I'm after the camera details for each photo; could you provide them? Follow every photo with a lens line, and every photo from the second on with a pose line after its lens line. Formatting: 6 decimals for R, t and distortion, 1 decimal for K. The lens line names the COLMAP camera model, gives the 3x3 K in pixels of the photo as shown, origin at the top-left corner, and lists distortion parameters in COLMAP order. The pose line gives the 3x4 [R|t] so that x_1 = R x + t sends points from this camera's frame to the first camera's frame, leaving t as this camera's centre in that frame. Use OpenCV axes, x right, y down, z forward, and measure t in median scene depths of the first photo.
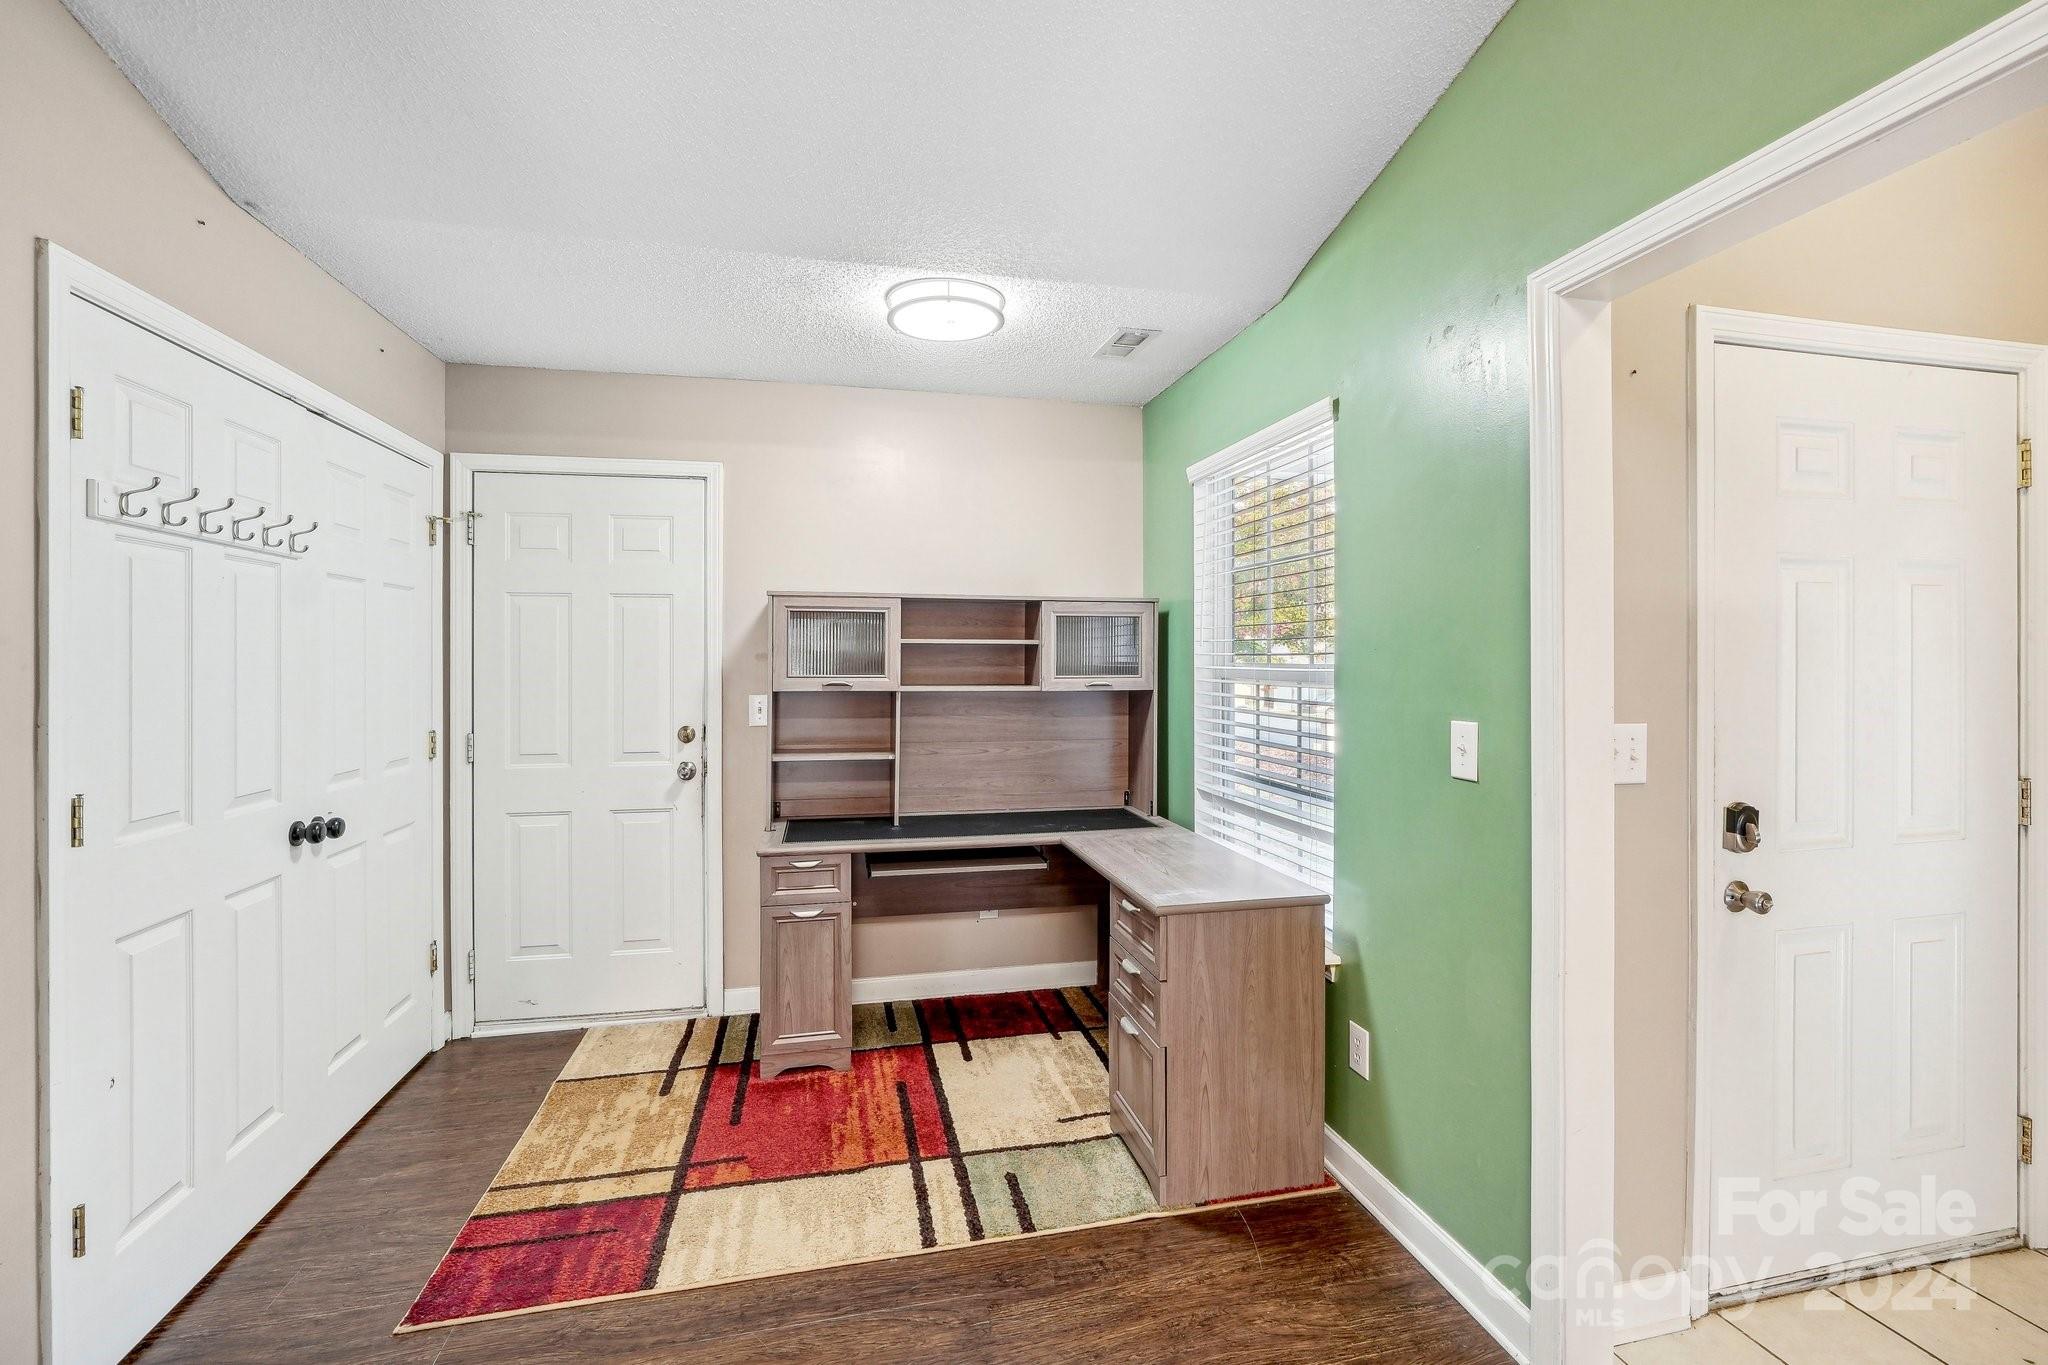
lens RADIAL K [[896.4, 0, 1021.5], [0, 896.4, 650.8], [0, 0, 1]] dist [-0.017082, 0.006867]
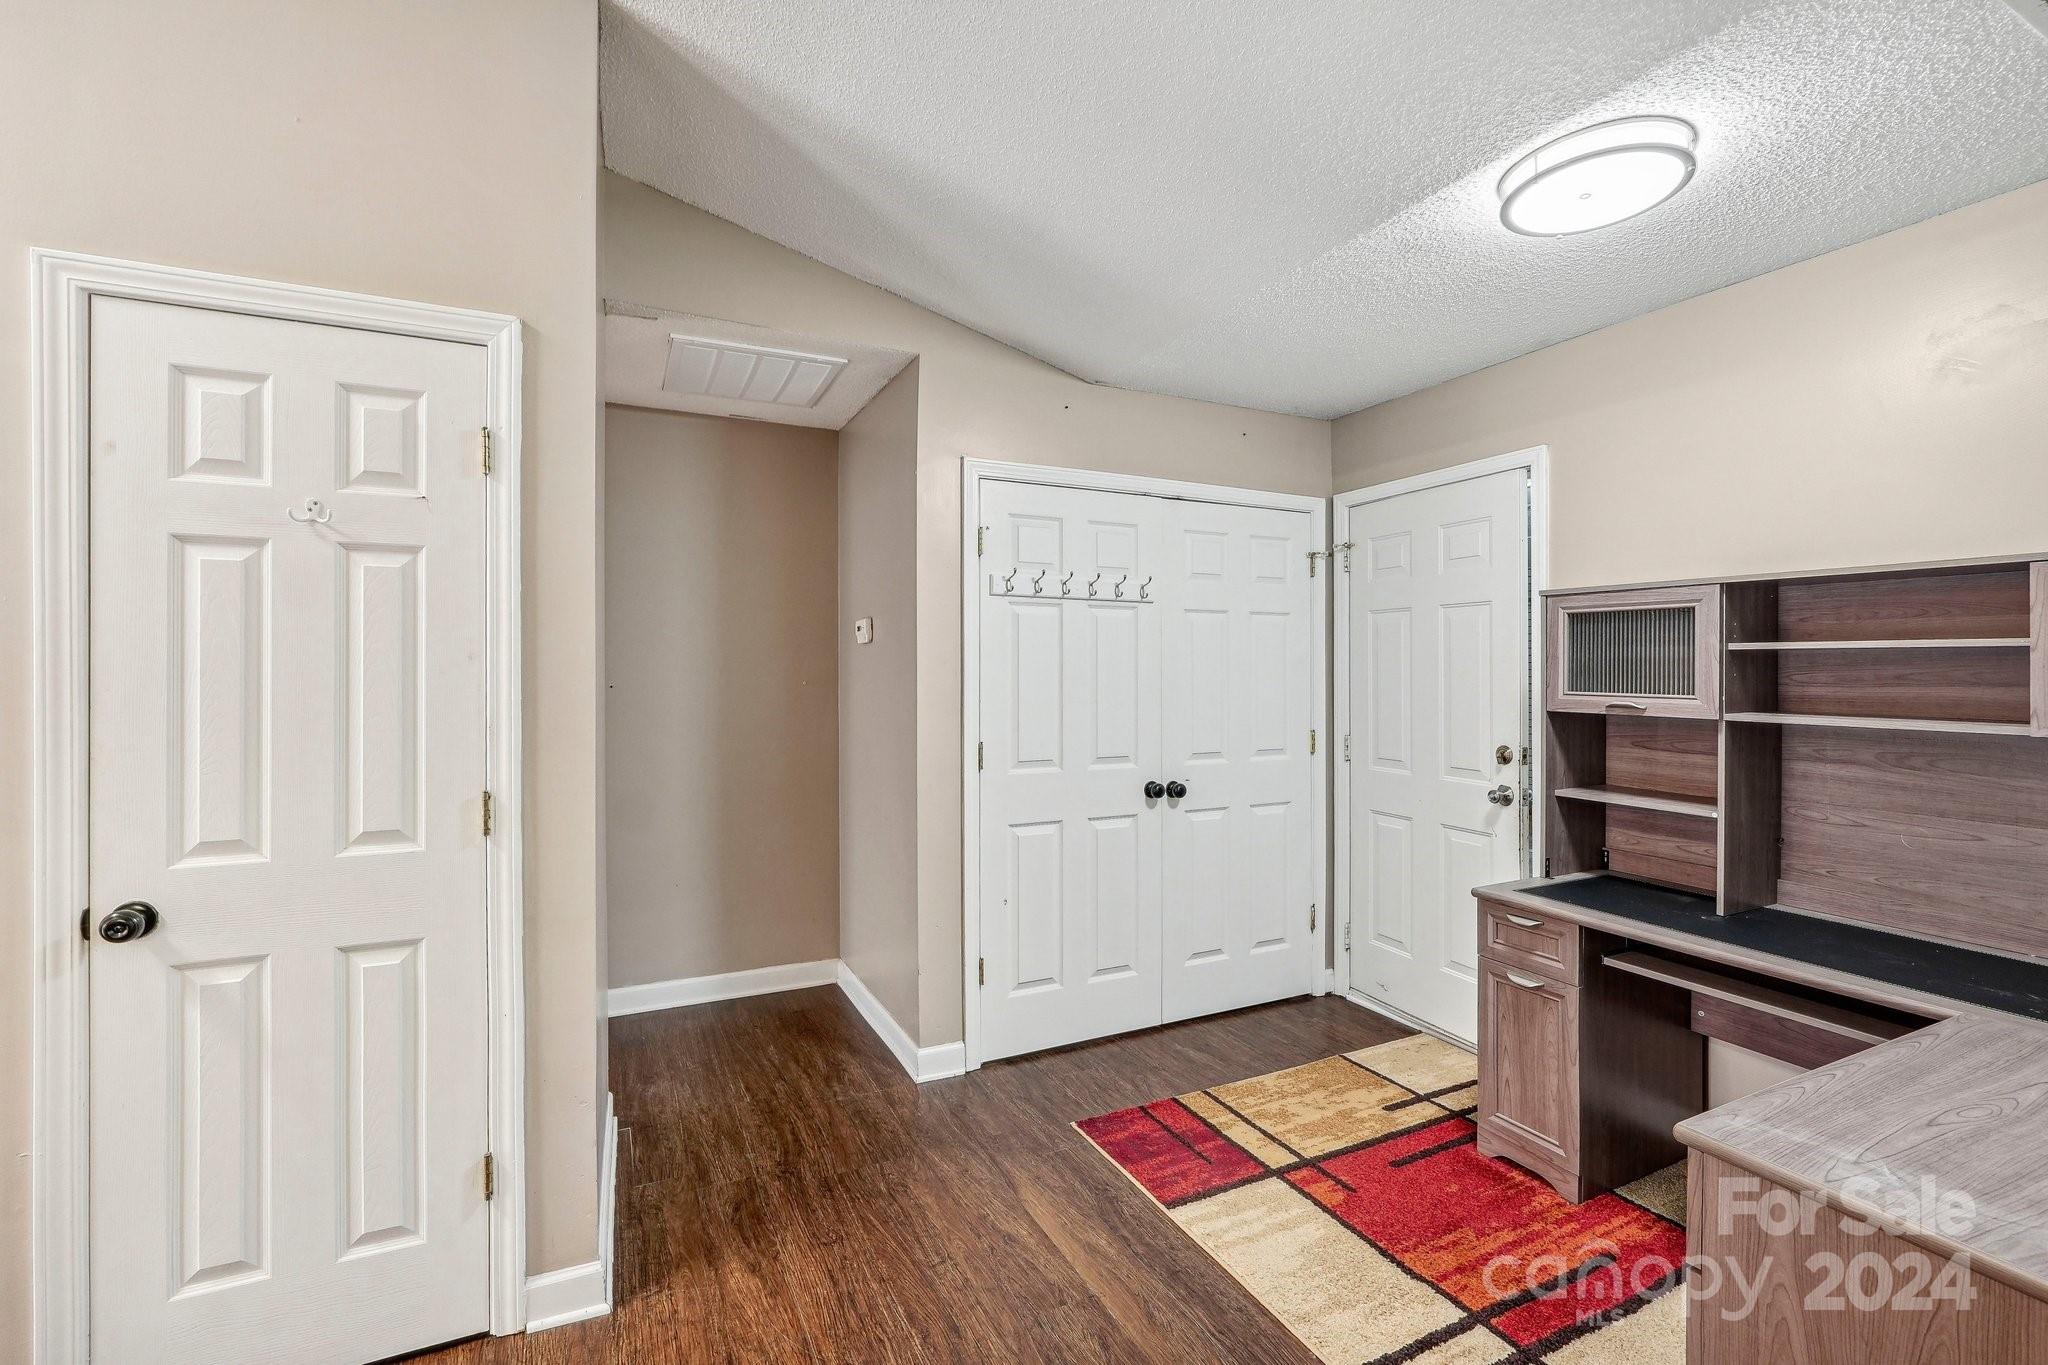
lens RADIAL K [[896.4, 0, 1028.6], [0, 896.4, 665.2], [0, 0, 1]] dist [-0.017082, 0.006867]
pose [[0.220880, -0.001801, -0.975299, 0.427965], [0.007852, 0.999969, -0.000069, -0.001300], [0.975269, -0.007643, 0.220887, 0.349386]]
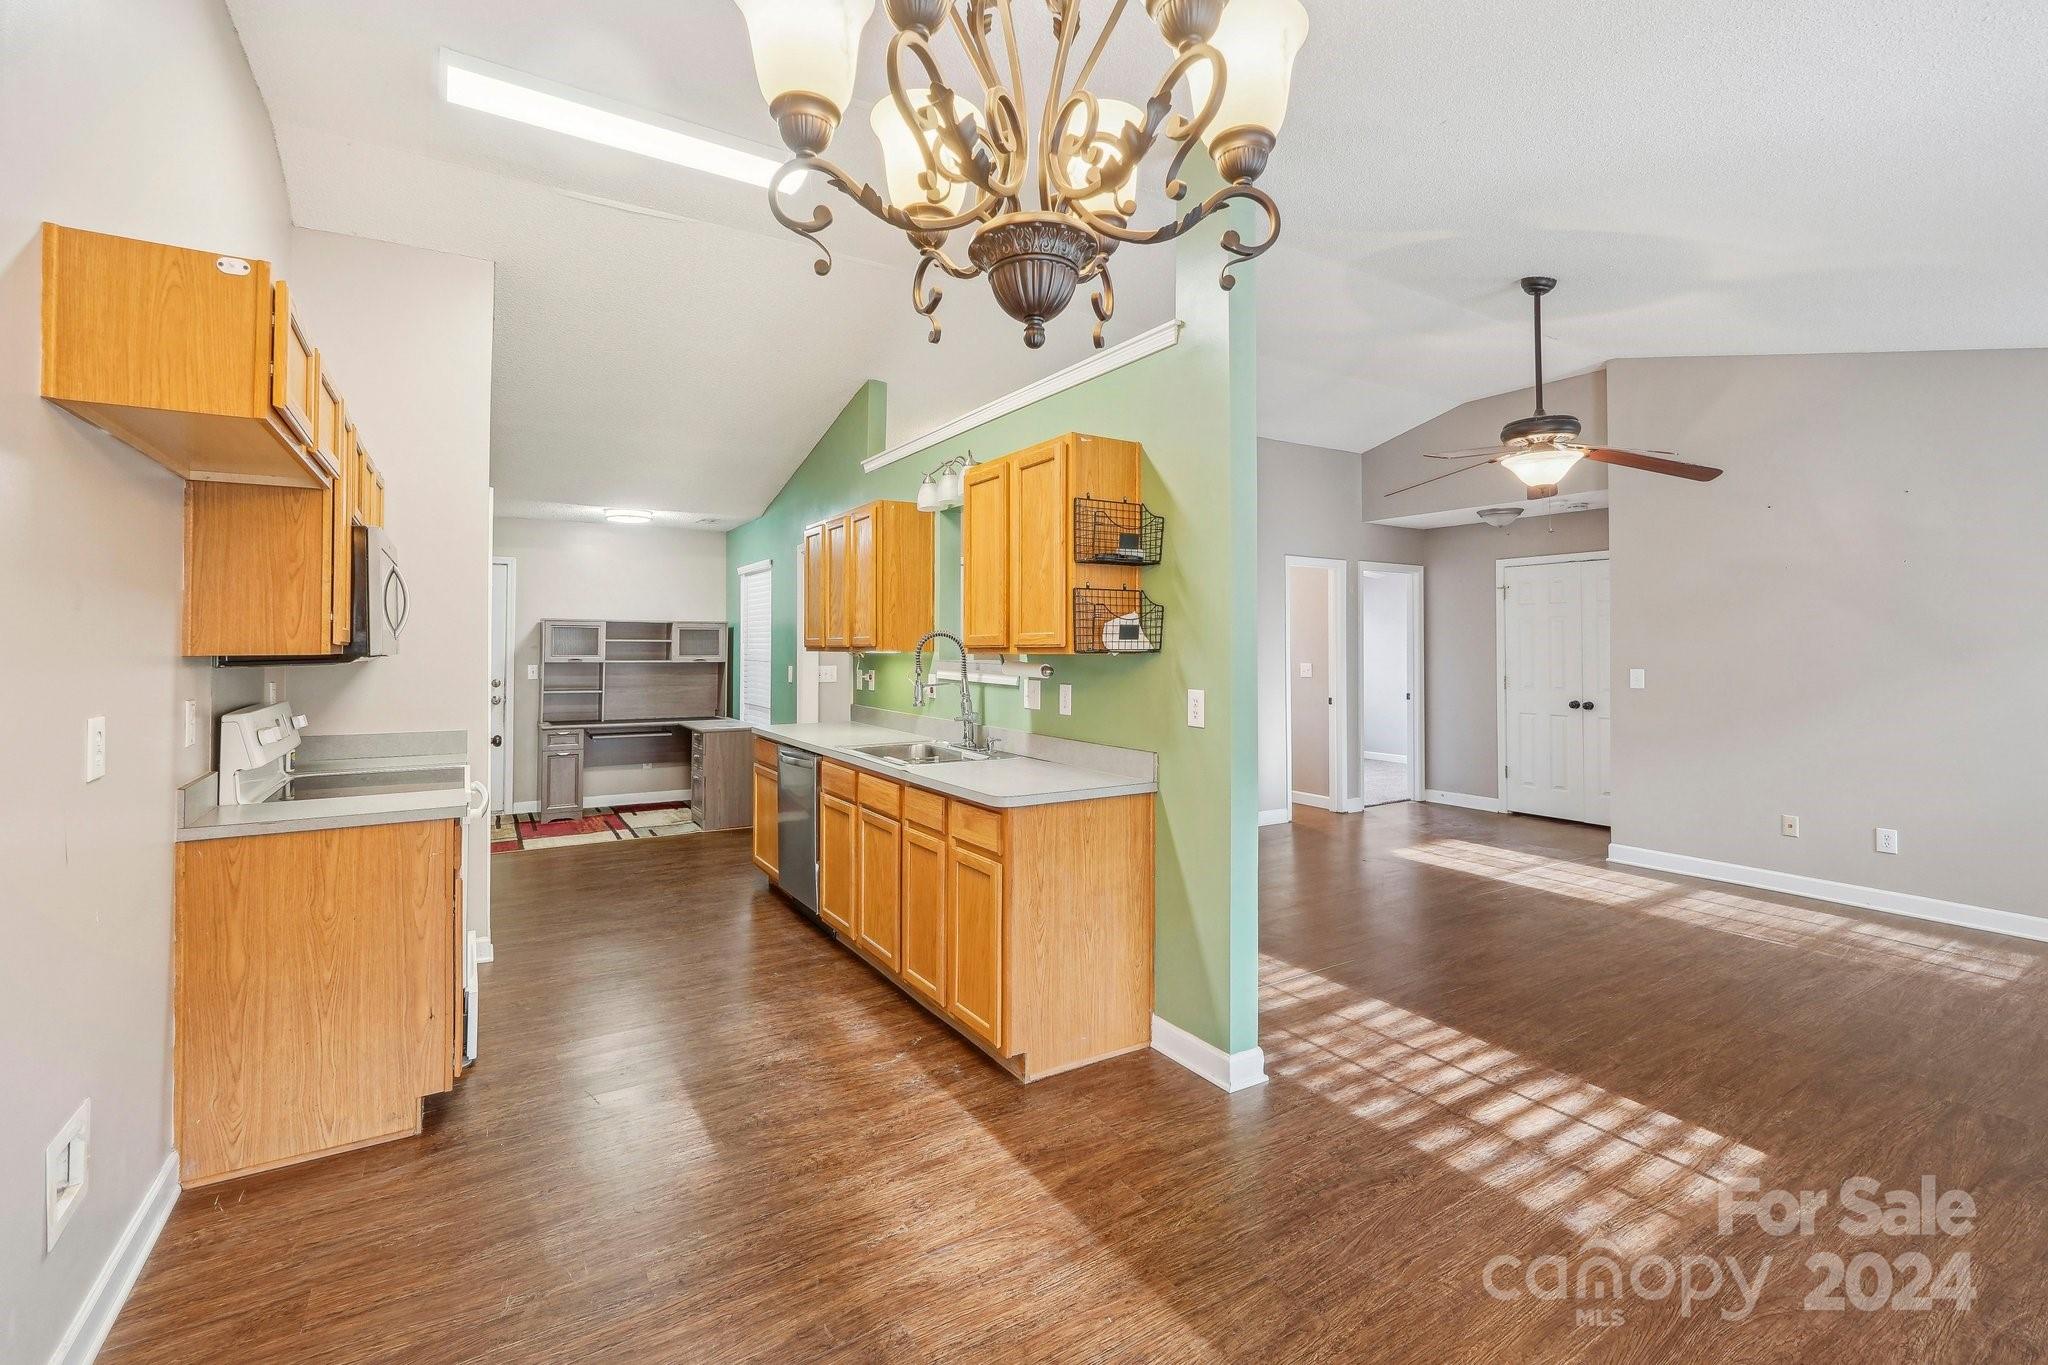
lens RADIAL K [[896.4, 0, 1038.1], [0, 896.4, 629.5], [0, 0, 1]] dist [-0.017082, 0.006867]
pose [[0.939796, 0.007106, 0.341663, 0.128264], [-0.002146, 0.999887, -0.014894, -0.007992], [-0.341730, 0.013265, 0.939704, -1.573616]]
